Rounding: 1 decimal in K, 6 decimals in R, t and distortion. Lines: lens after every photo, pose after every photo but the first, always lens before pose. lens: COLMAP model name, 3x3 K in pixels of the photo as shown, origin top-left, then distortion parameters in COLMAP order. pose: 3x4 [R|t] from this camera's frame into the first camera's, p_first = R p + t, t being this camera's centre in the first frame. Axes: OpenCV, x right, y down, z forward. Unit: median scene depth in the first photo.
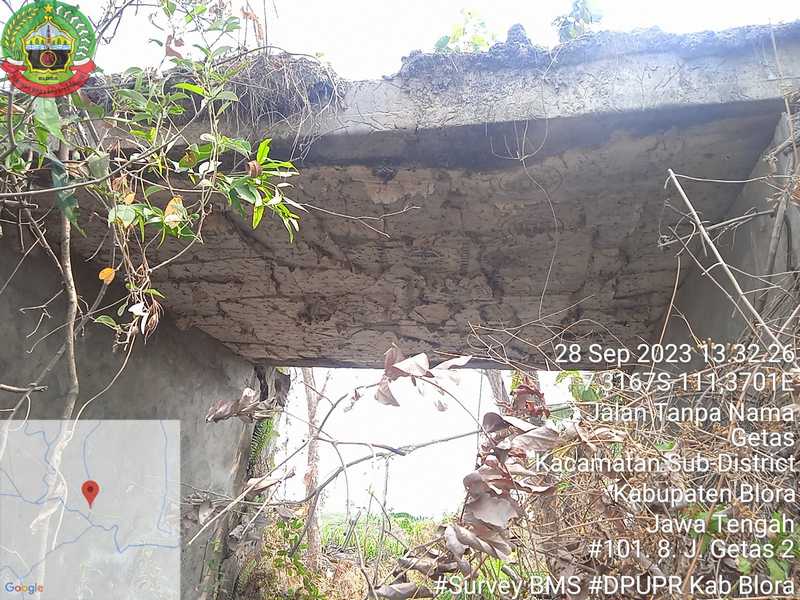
lens RADIAL K [[662.5, 0, 404.4], [0, 662.5, 306.0], [0, 0, 1]] dist [0.057874, -0.052674]
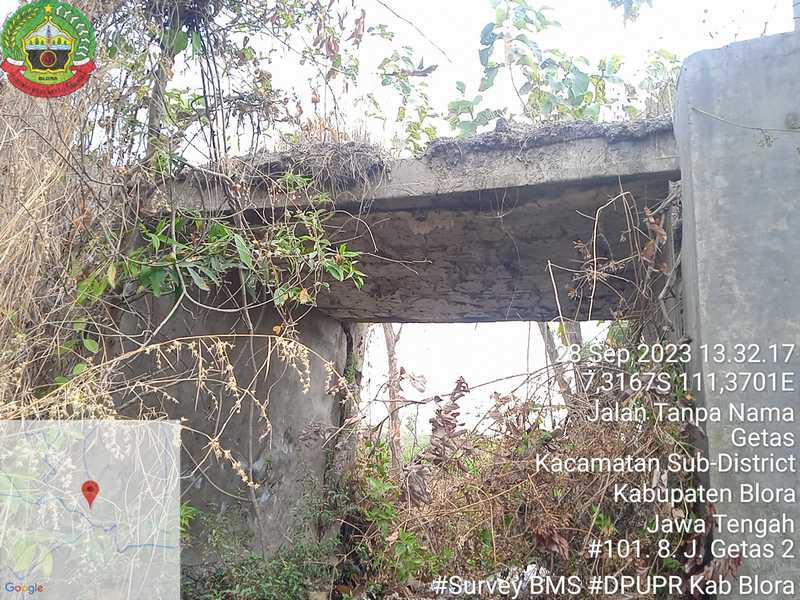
lens RADIAL K [[662.5, 0, 399.4], [0, 662.5, 305.5], [0, 0, 1]] dist [0.057874, -0.052674]
pose [[0.991032, -0.033226, -0.129426, 0.110528], [0.046912, 0.993452, 0.104176, -0.154241], [0.125117, -0.109314, 0.986101, -0.507619]]
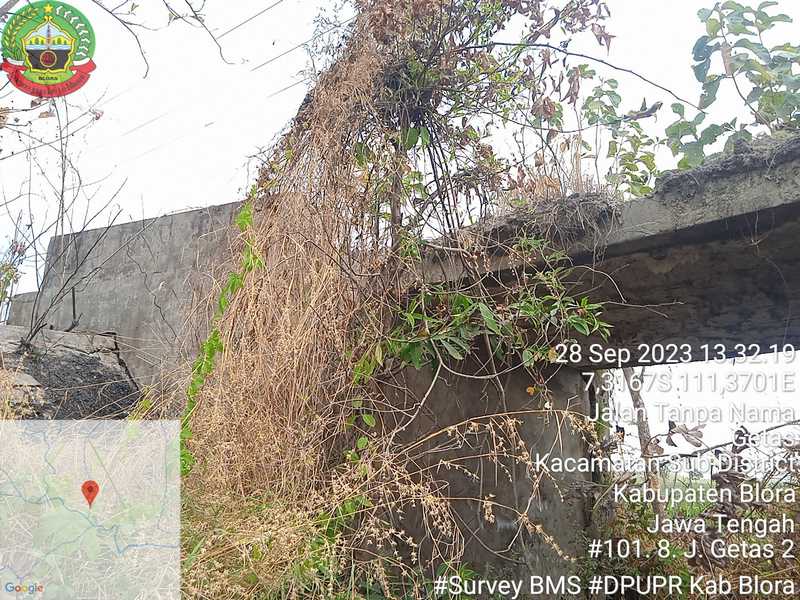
lens RADIAL K [[662.5, 0, 398.8], [0, 662.5, 305.8], [0, 0, 1]] dist [0.057874, -0.052674]
pose [[0.883076, -0.167532, -0.438303, 0.087287], [0.182570, 0.983161, -0.007955, -0.179419], [0.432255, -0.072996, 0.898792, -0.543767]]
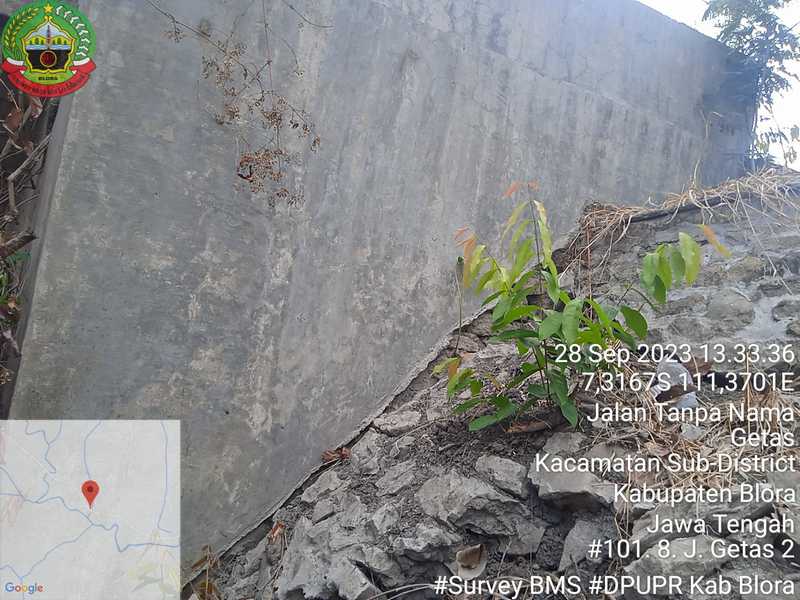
lens RADIAL K [[662.5, 0, 402.1], [0, 662.5, 304.7], [0, 0, 1]] dist [0.057874, -0.052674]
pose [[0.714955, 0.153019, 0.682220, 0.187028], [-0.292055, 0.951912, 0.092559, -0.106282], [-0.635250, -0.265421, 0.725265, -0.366542]]
